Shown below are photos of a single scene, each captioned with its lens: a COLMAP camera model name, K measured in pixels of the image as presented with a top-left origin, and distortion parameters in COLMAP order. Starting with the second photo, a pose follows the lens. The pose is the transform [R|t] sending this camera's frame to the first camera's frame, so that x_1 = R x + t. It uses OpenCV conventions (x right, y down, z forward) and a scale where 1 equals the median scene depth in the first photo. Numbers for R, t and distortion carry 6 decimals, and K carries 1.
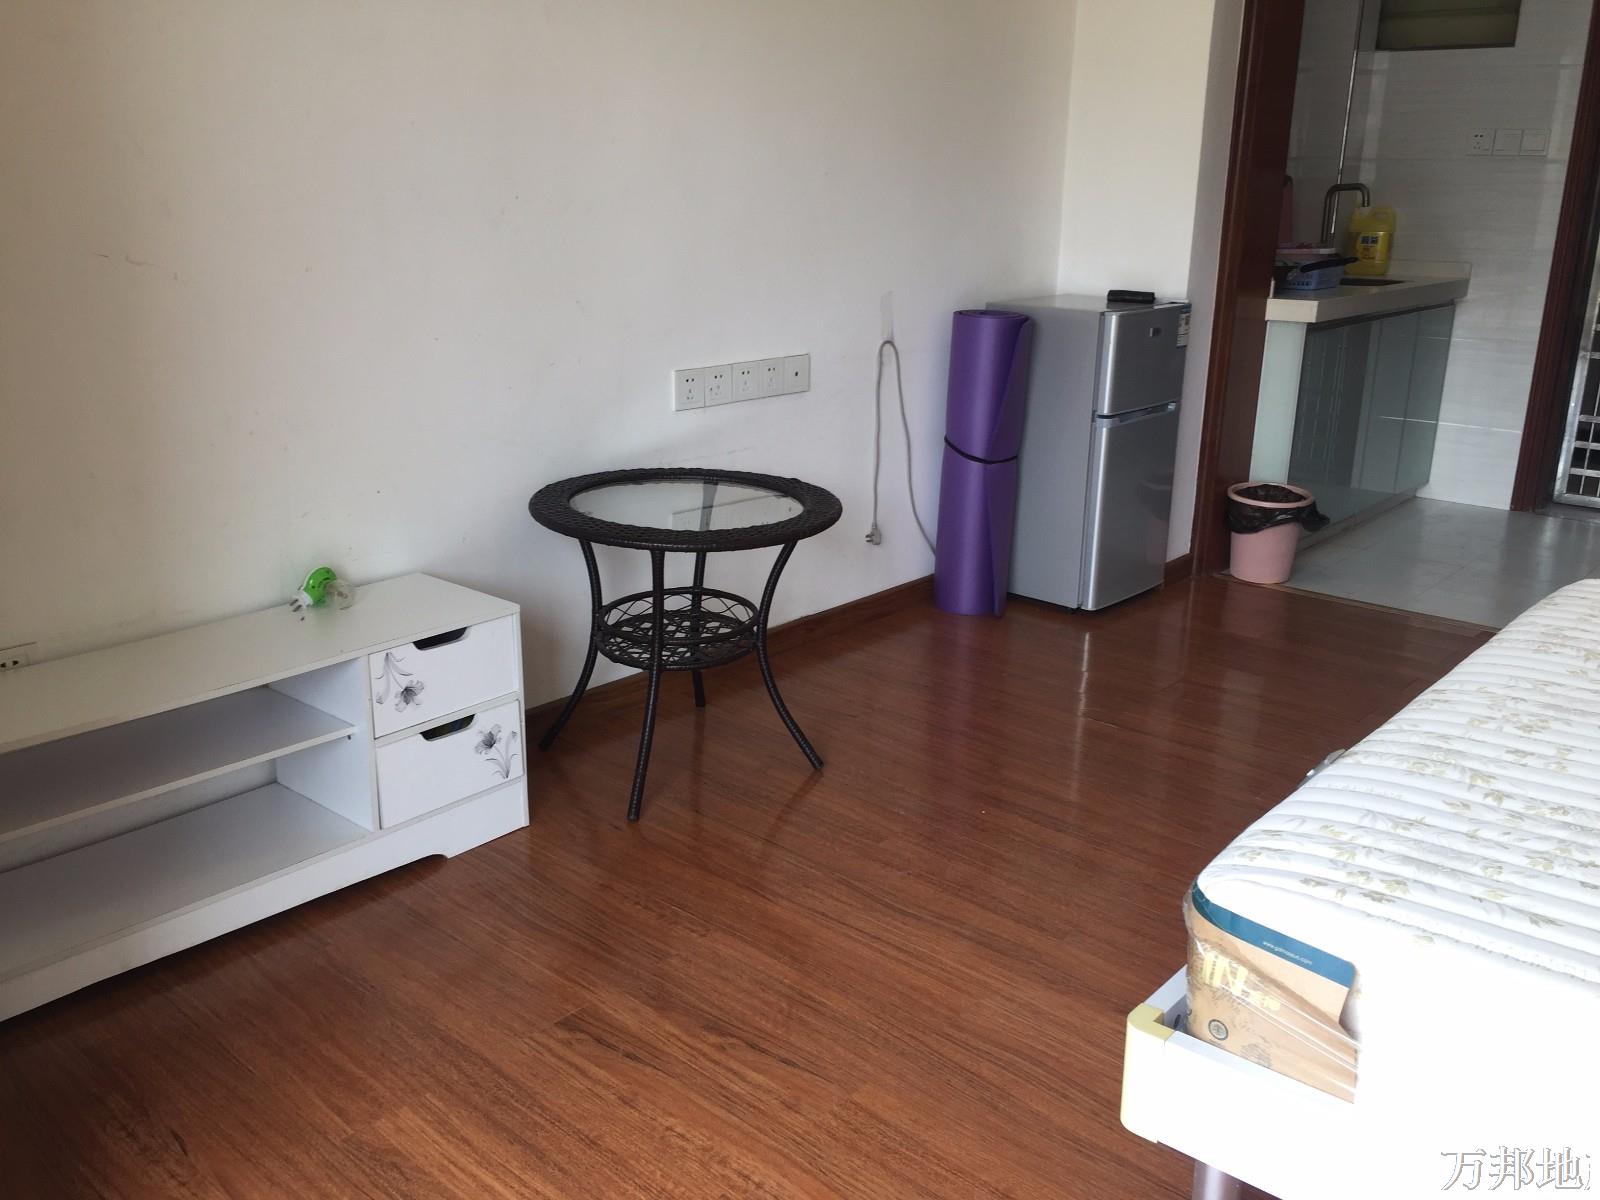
lens RADIAL K [[1380.0, 0, 800.0], [0, 1380.0, 600.0], [0, 0, 1]] dist [0.080417, -0.120798]
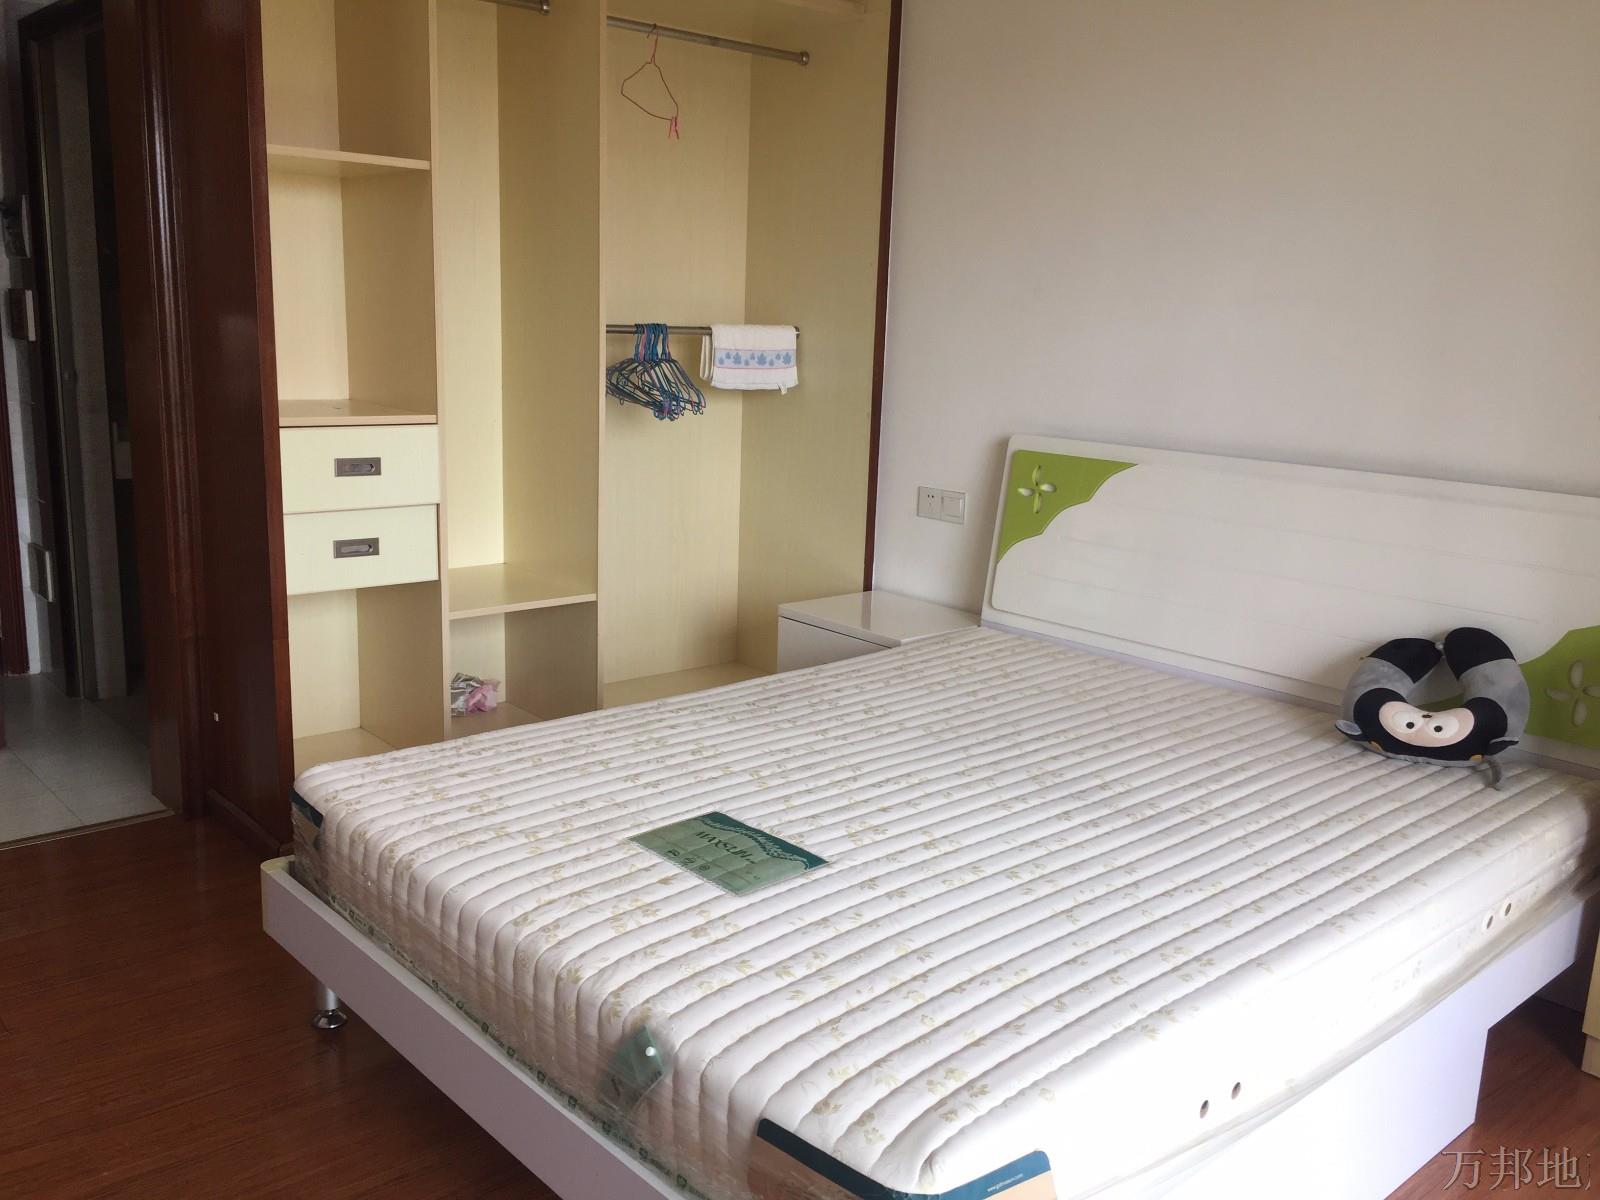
lens RADIAL K [[1380.0, 0, 800.0], [0, 1380.0, 600.0], [0, 0, 1]] dist [0.080417, -0.120798]
pose [[0.125133, -0.217753, 0.967949, -0.197904], [0.257512, 0.949311, 0.180269, -0.131490], [-0.958138, 0.226701, 0.174864, 0.283517]]
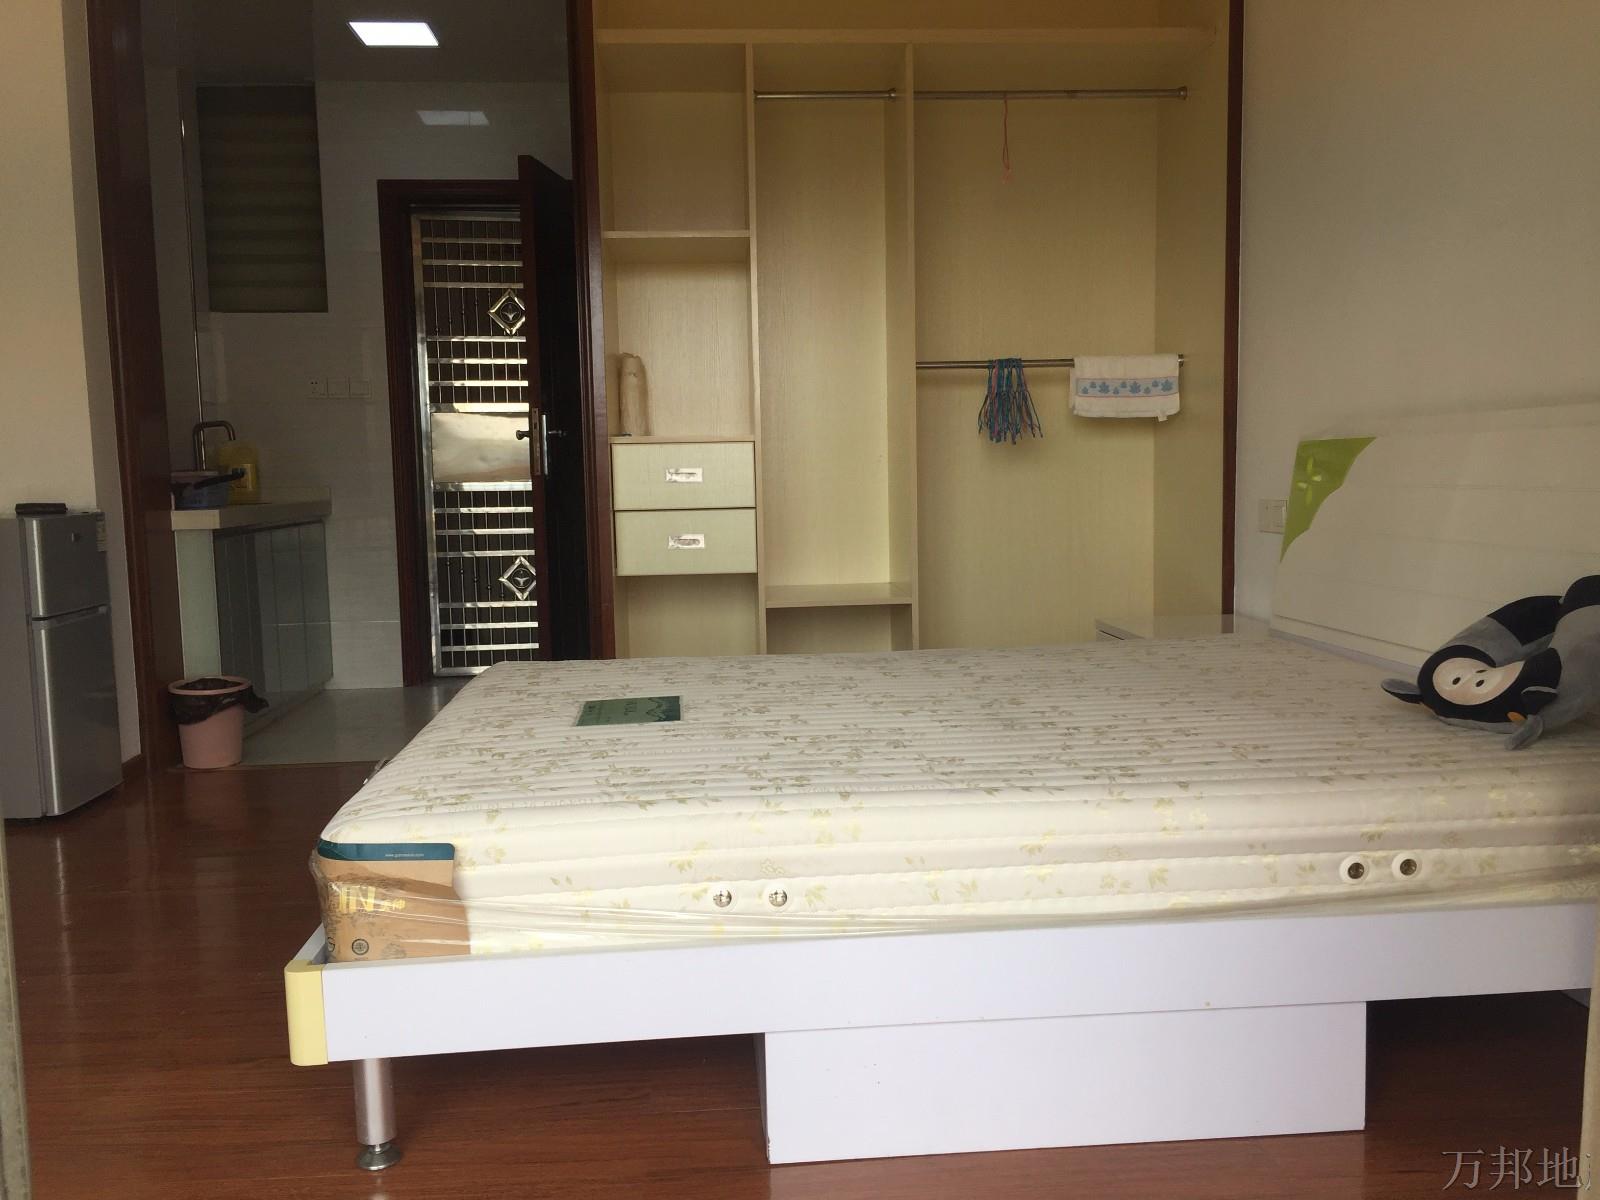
lens RADIAL K [[1380.0, 0, 800.0], [0, 1380.0, 600.0], [0, 0, 1]] dist [0.080417, -0.120798]
pose [[0.700248, -0.099219, 0.706971, -0.098897], [0.239565, 0.965530, -0.101781, 0.080267], [-0.672503, 0.240638, 0.699881, -0.078987]]
